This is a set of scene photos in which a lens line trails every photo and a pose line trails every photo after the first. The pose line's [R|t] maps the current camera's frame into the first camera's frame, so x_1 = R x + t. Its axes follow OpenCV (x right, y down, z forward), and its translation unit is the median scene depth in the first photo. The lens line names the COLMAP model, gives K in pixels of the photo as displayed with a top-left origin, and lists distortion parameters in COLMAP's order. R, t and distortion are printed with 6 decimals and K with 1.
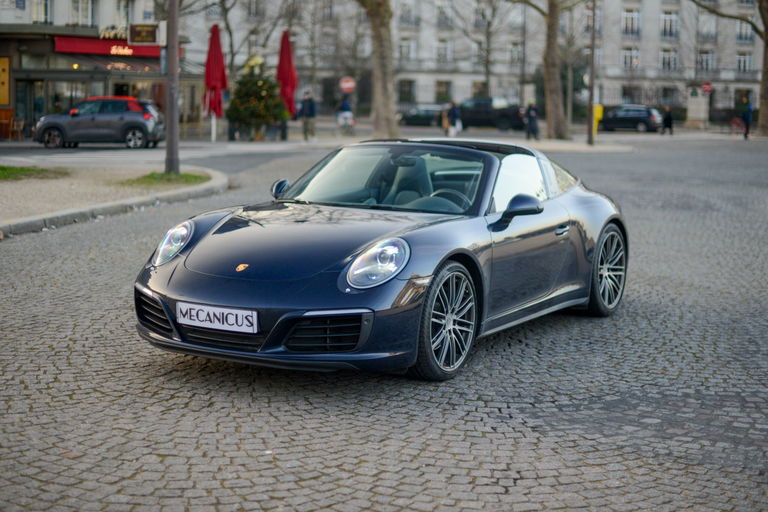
lens RADIAL K [[1194.1, 0, 399.4], [0, 1194.1, 199.5], [0, 0, 1]] dist [-0.126294, 0.078010]
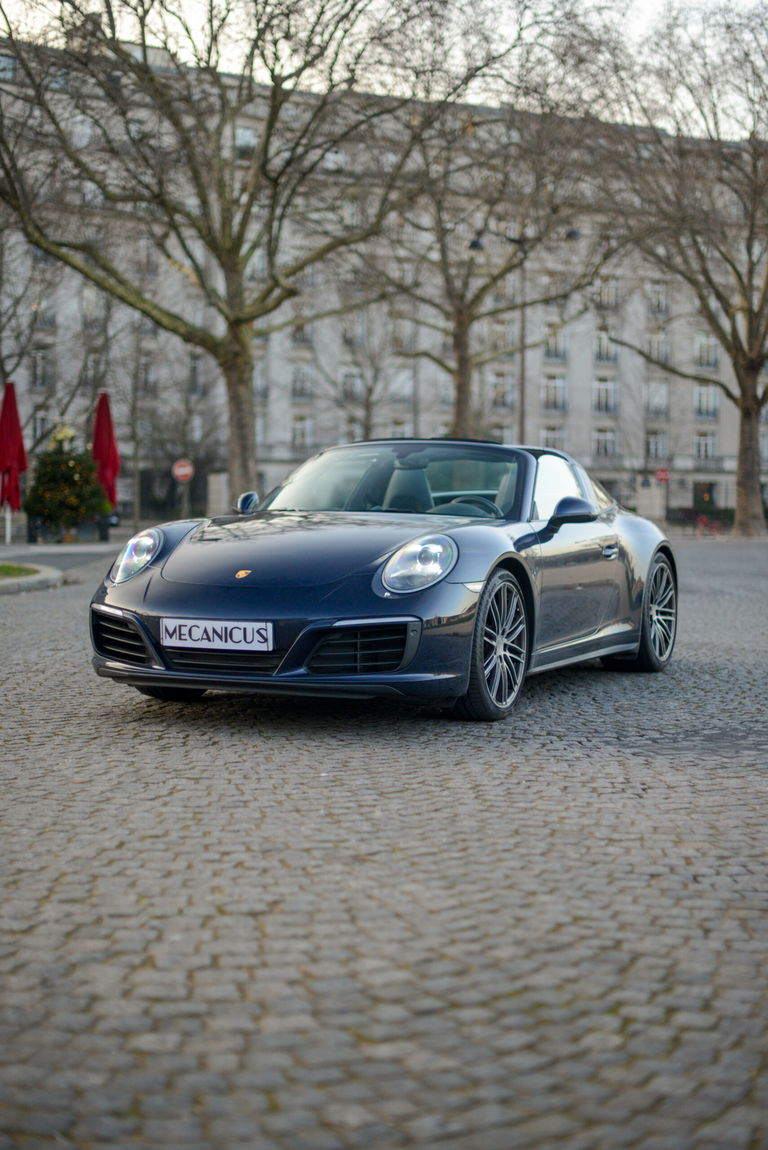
lens RADIAL K [[1638.6, 0, 382.4], [0, 1638.6, 578.6], [0, 0, 1]] dist [-0.112067, -0.022576]
pose [[0.996141, -0.012238, 0.086907, -0.129185], [0.015351, 0.999261, -0.035240, 0.095466], [-0.086411, 0.036438, 0.995593, -0.072680]]
